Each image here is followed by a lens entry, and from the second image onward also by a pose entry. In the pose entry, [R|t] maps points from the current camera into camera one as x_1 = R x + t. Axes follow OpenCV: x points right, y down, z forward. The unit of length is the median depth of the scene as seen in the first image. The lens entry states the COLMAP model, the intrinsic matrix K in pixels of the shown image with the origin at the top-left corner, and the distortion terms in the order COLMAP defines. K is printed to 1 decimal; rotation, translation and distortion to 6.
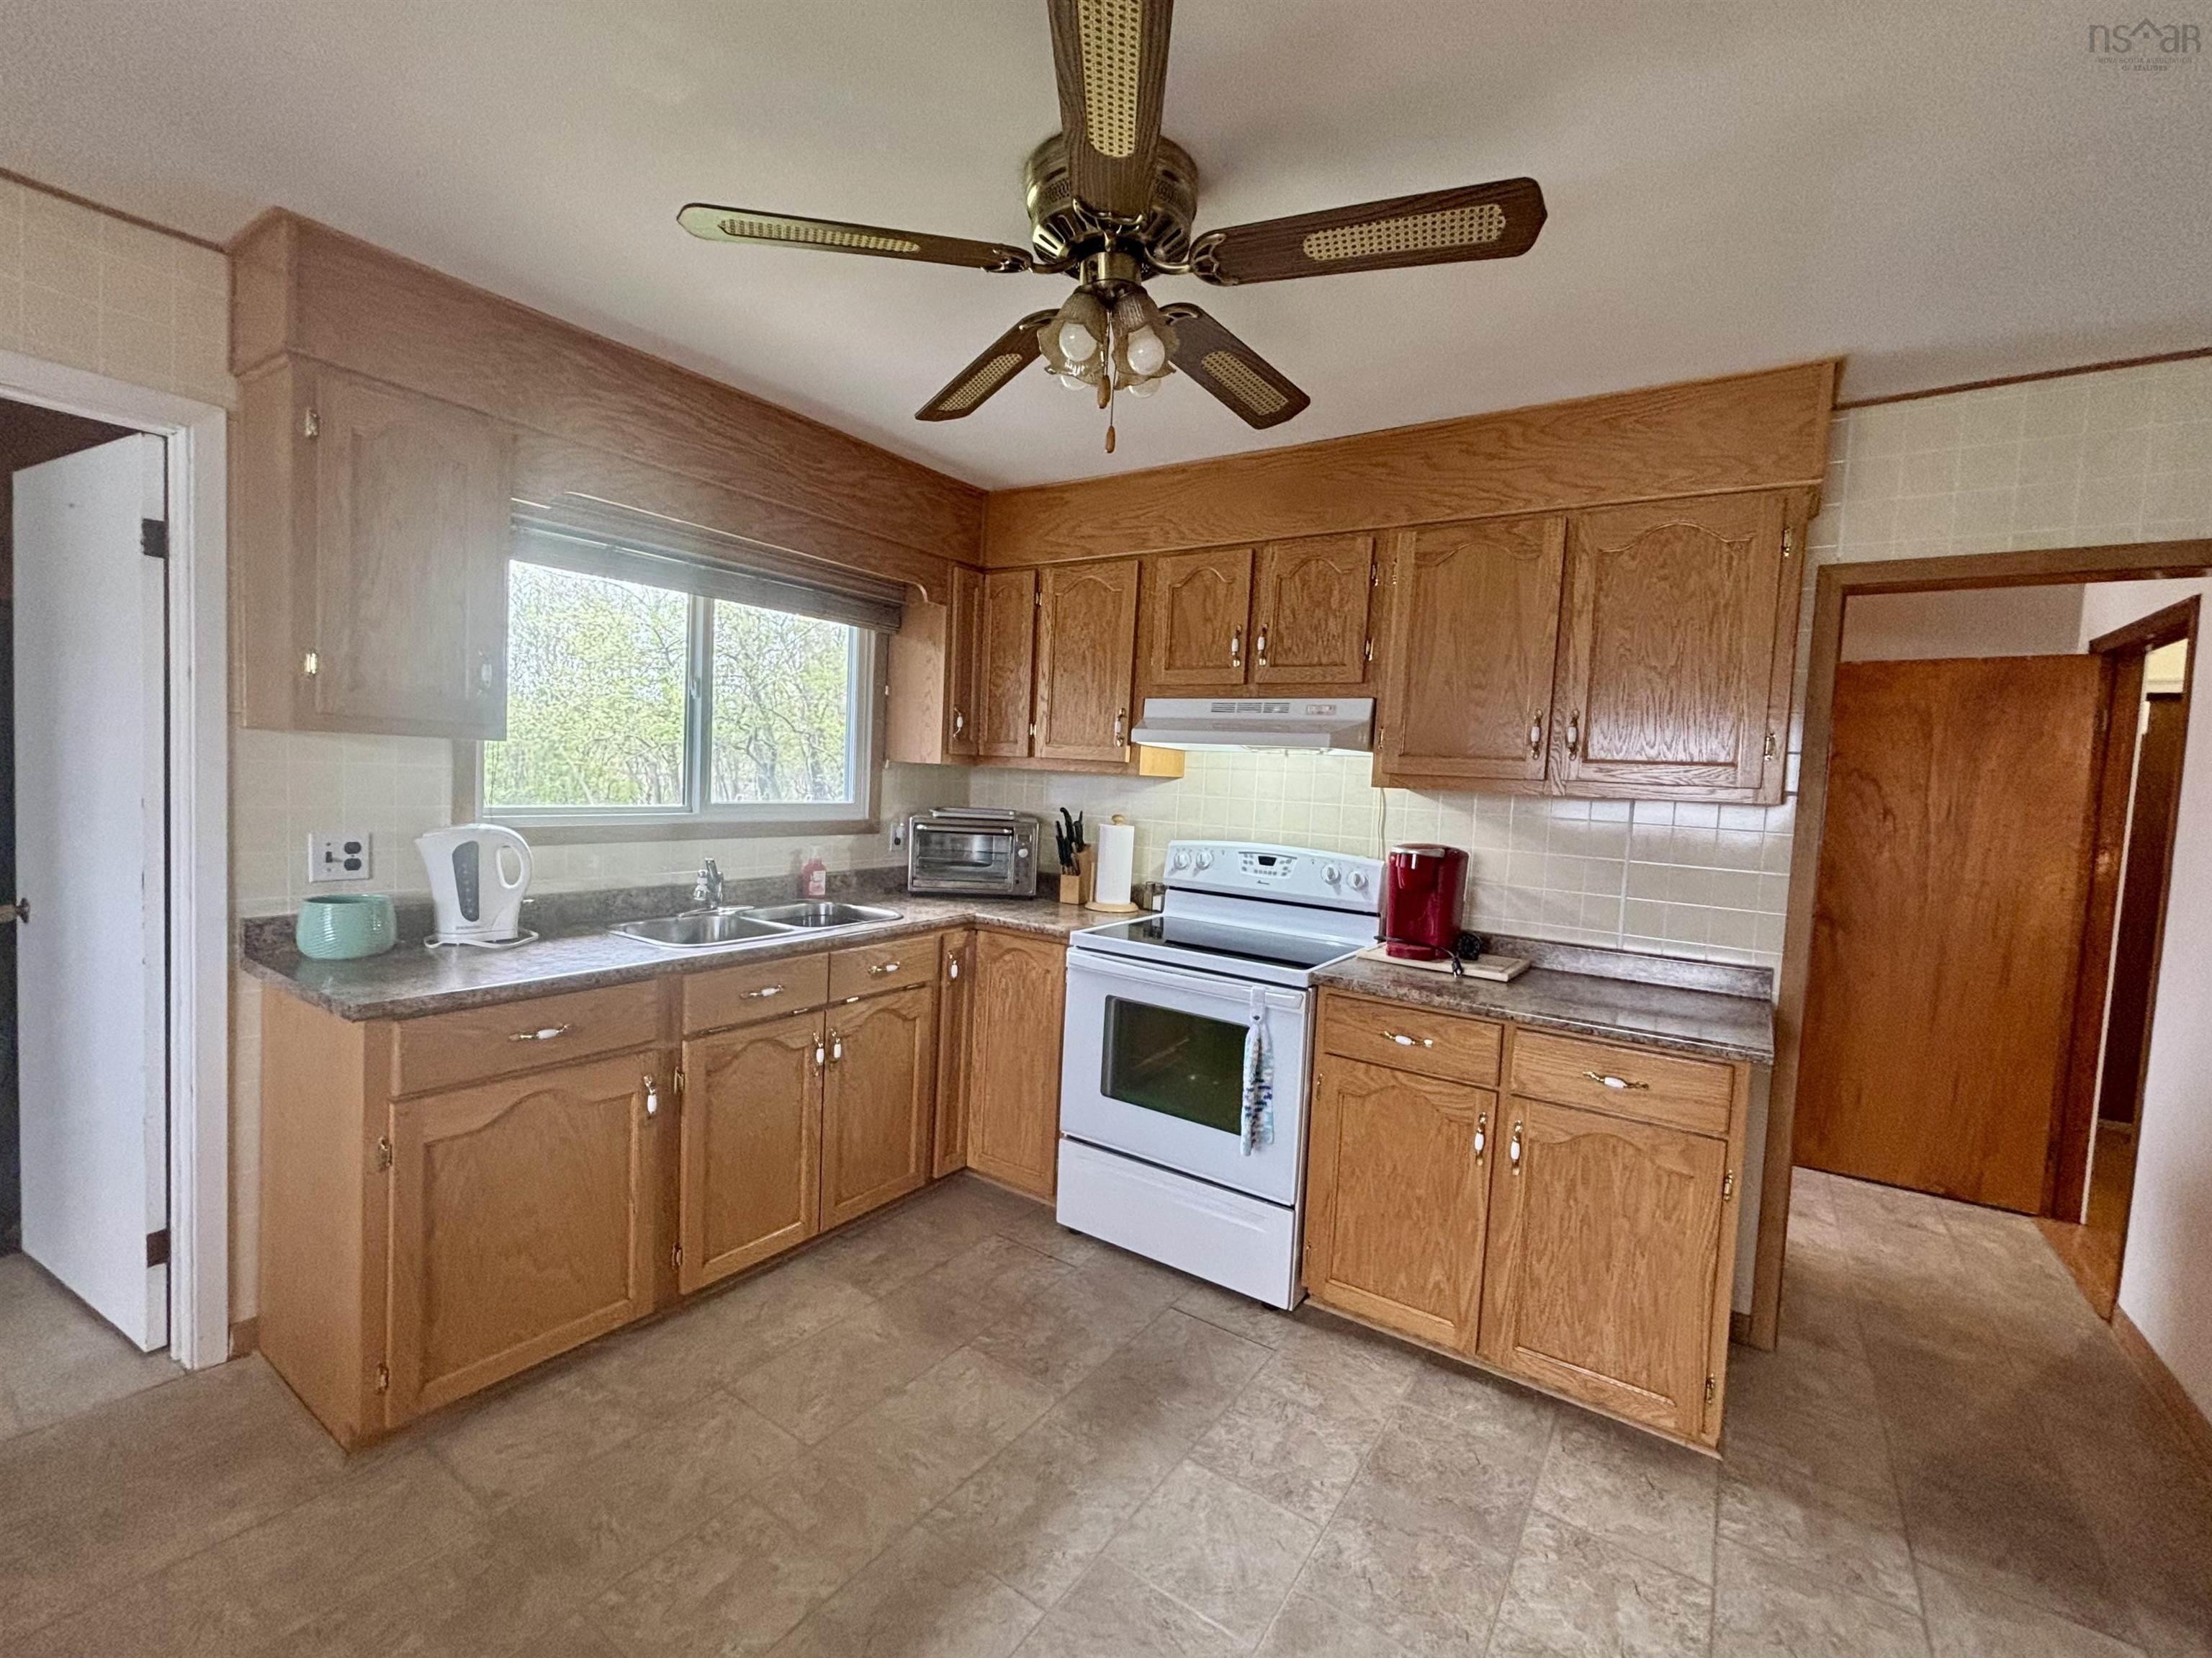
lens RADIAL K [[948.8, 0, 1096.4], [0, 948.8, 827.6], [0, 0, 1]] dist [-0.000872, -0.000536]
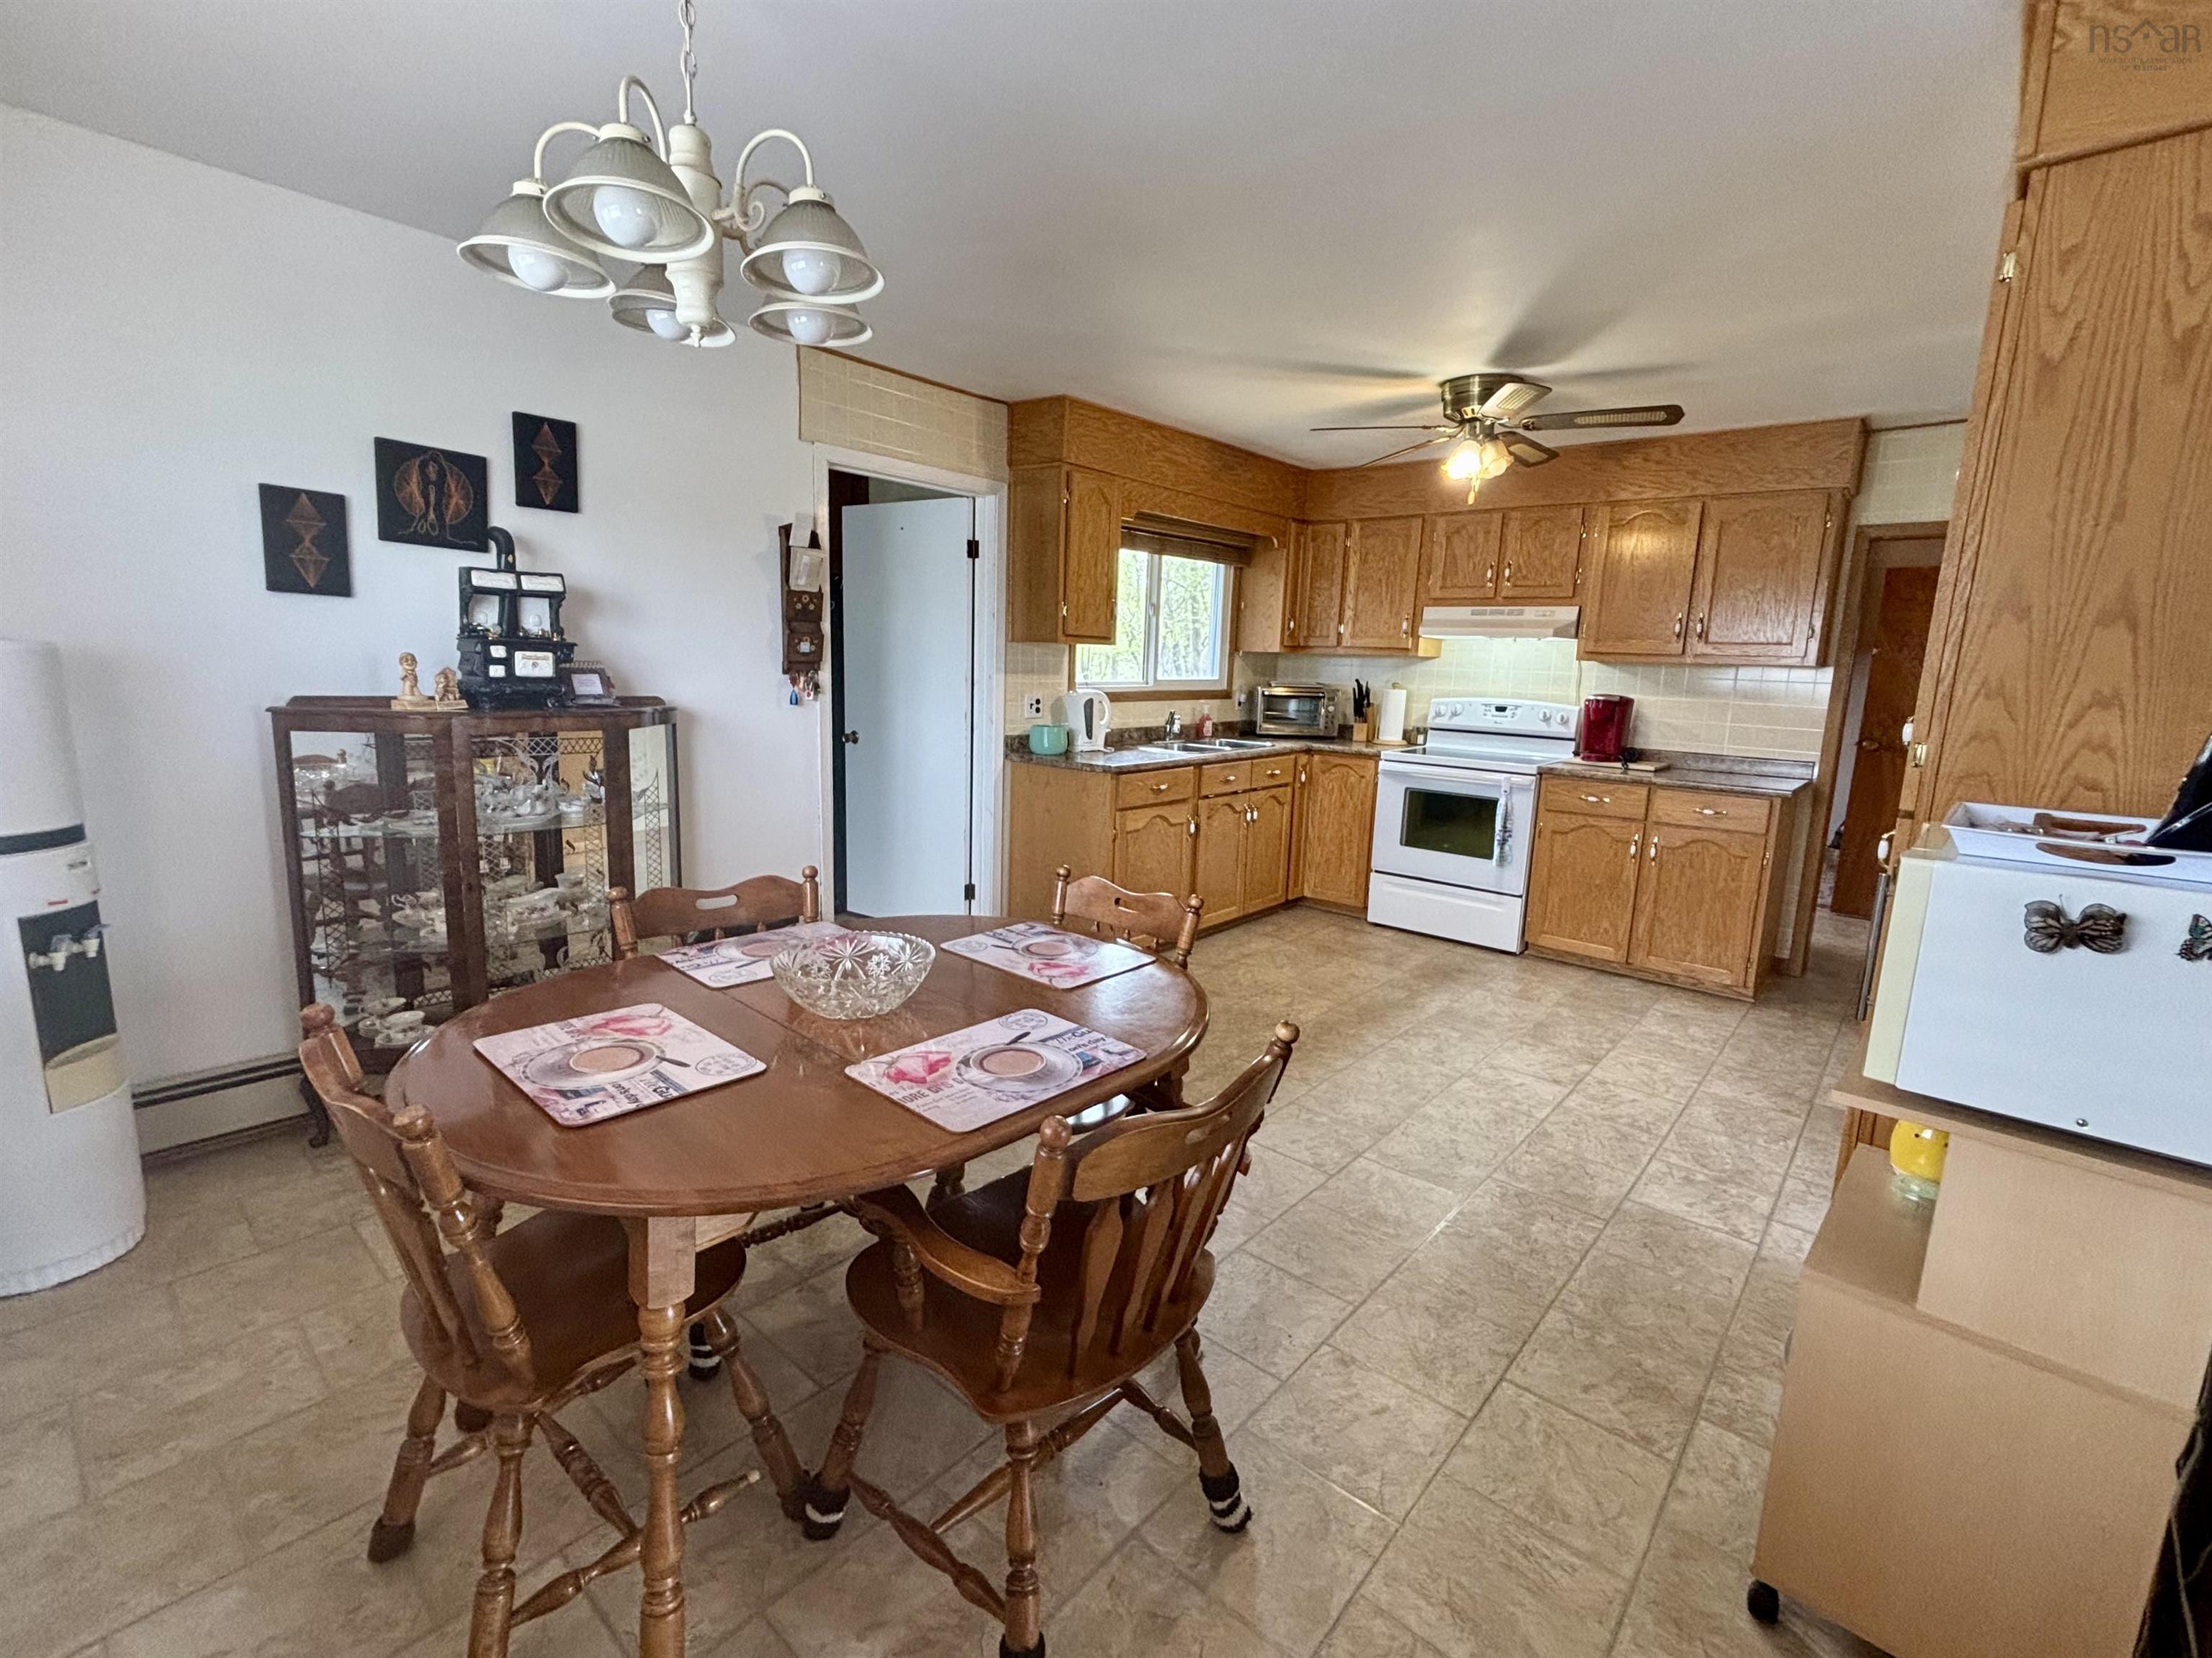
lens RADIAL K [[948.5, 0, 1106.3], [0, 948.5, 831.9], [0, 0, 1]] dist [-0.000872, -0.000536]
pose [[0.992216, 0.002866, -0.124496, -0.369497], [0.012465, 0.992428, 0.122193, 0.048495], [0.123904, -0.122794, 0.984667, -0.904853]]
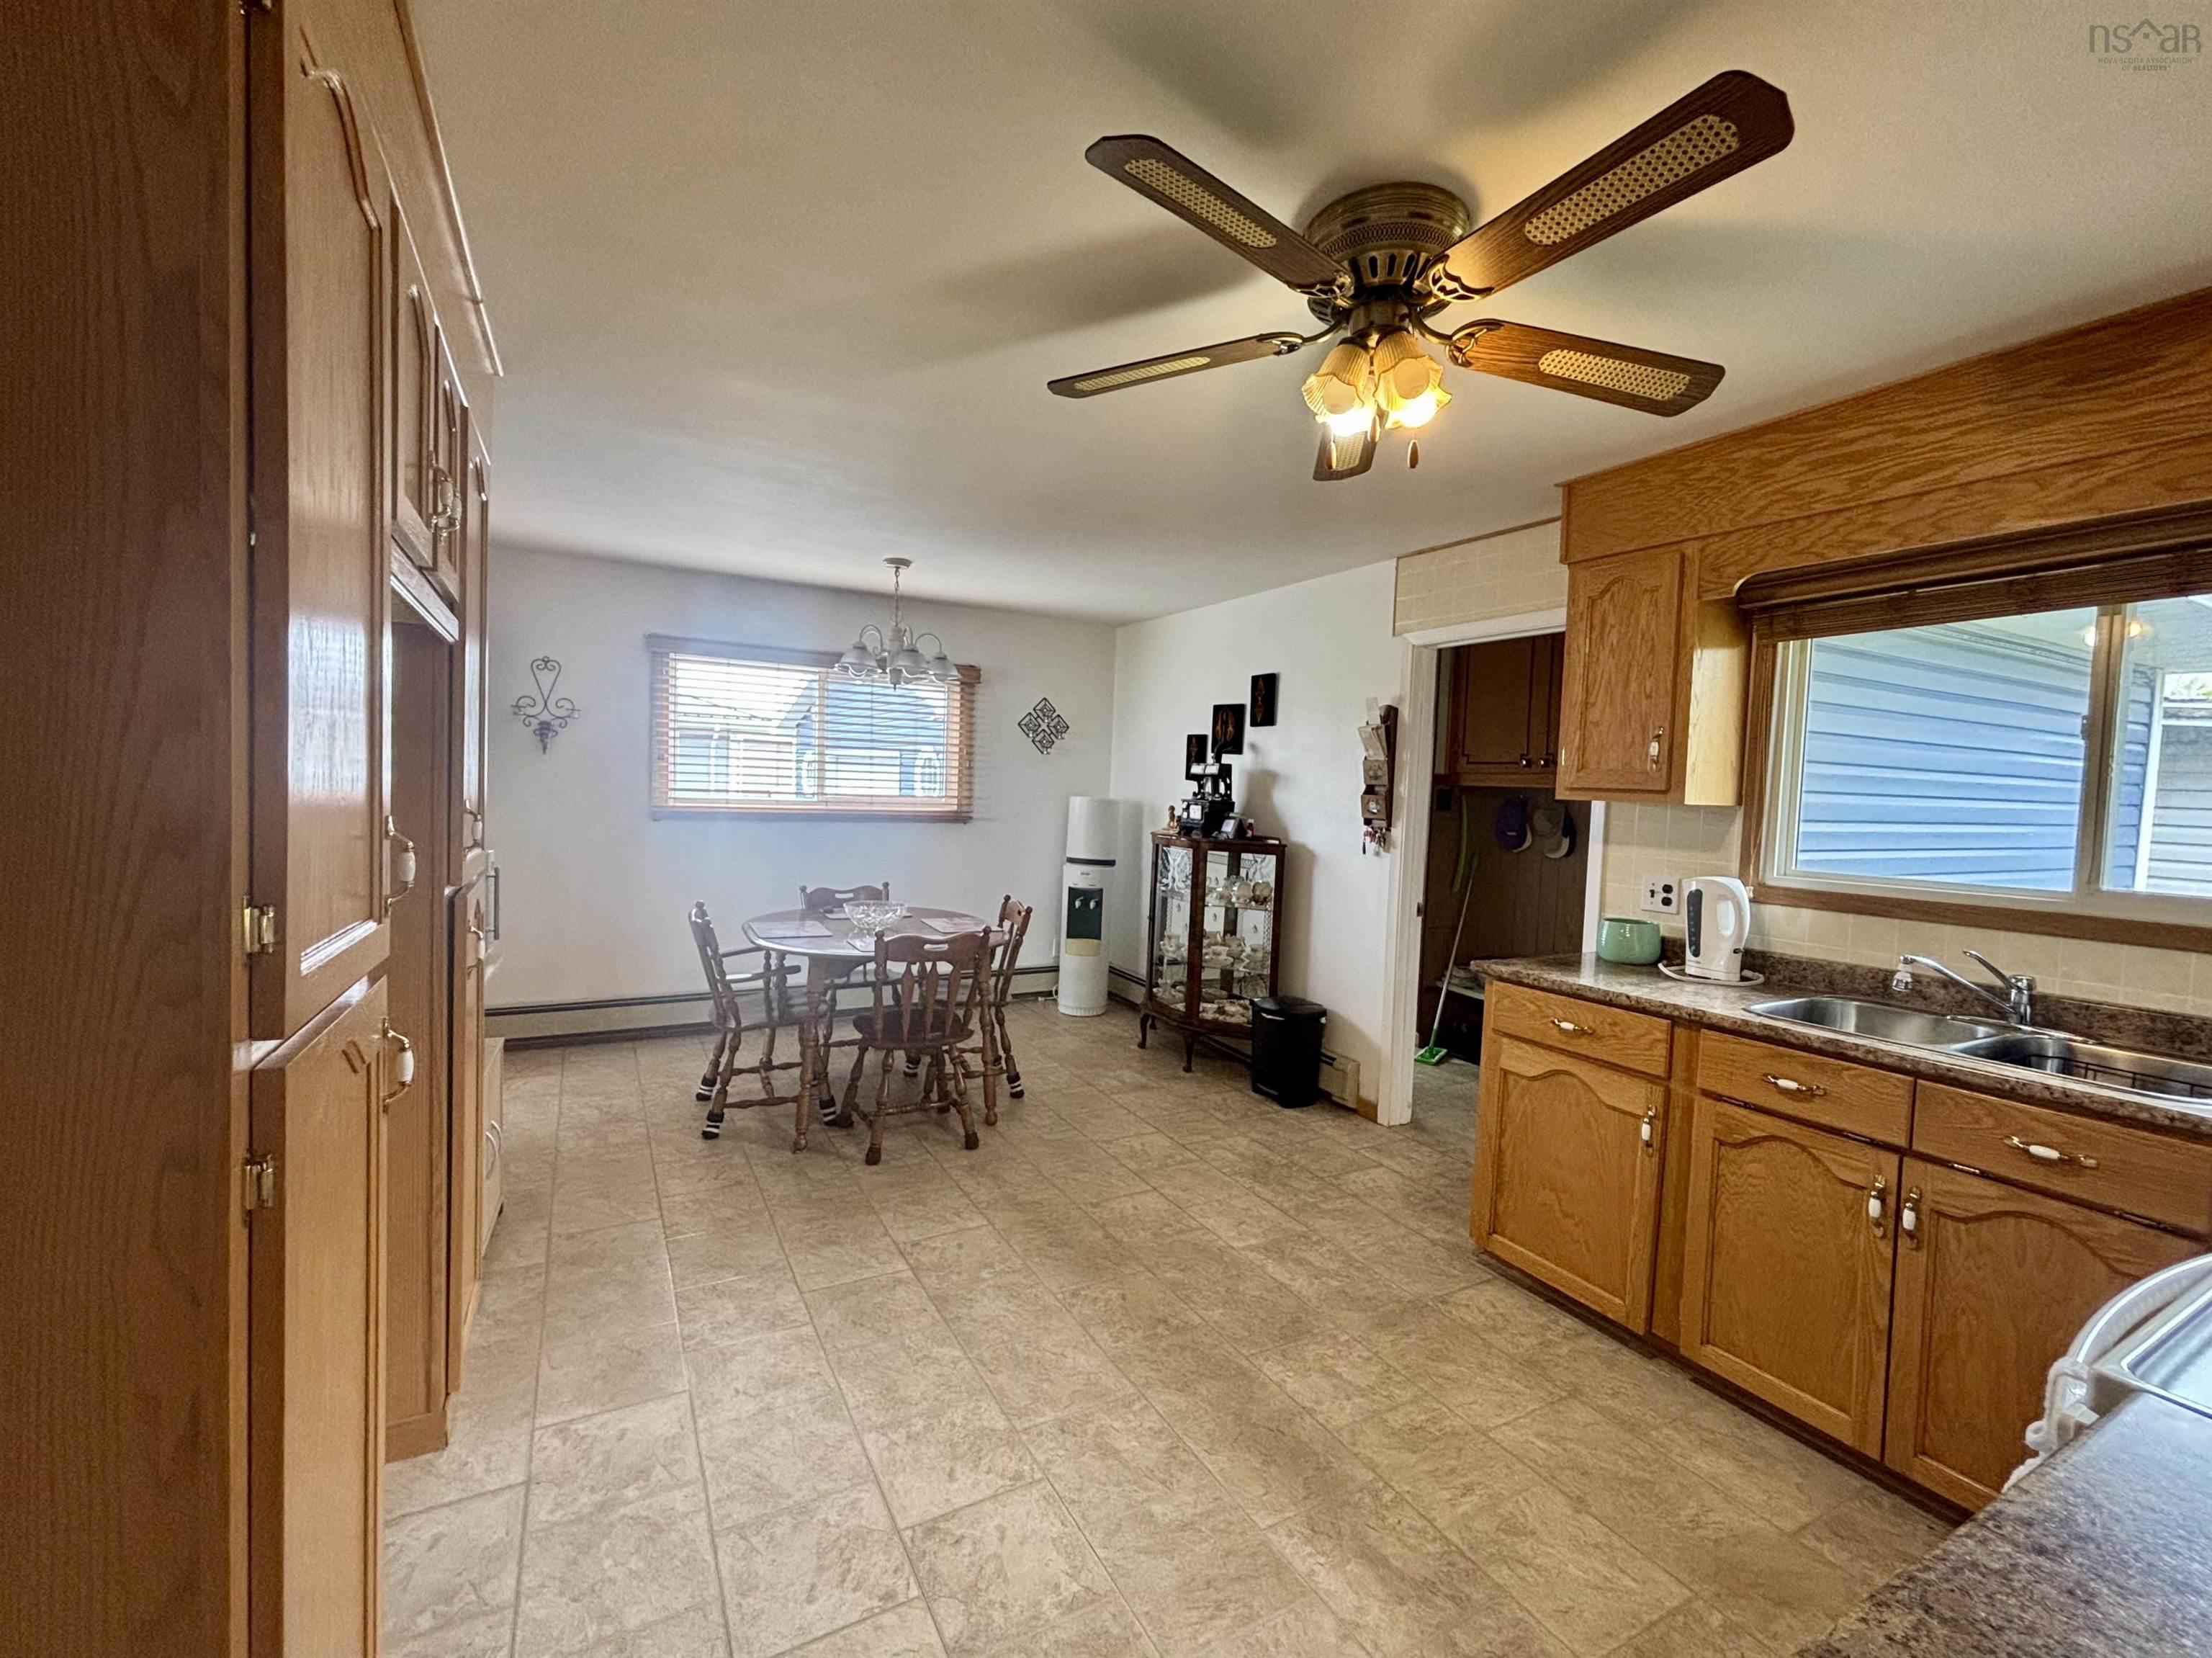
lens RADIAL K [[948.8, 0, 1128.4], [0, 948.8, 832.7], [0, 0, 1]] dist [-0.000872, -0.000536]
pose [[-0.430732, -0.021551, -0.902223, 0.699813], [-0.107452, 0.993828, 0.027560, -0.012649], [0.896060, 0.108817, -0.430389, 0.826417]]
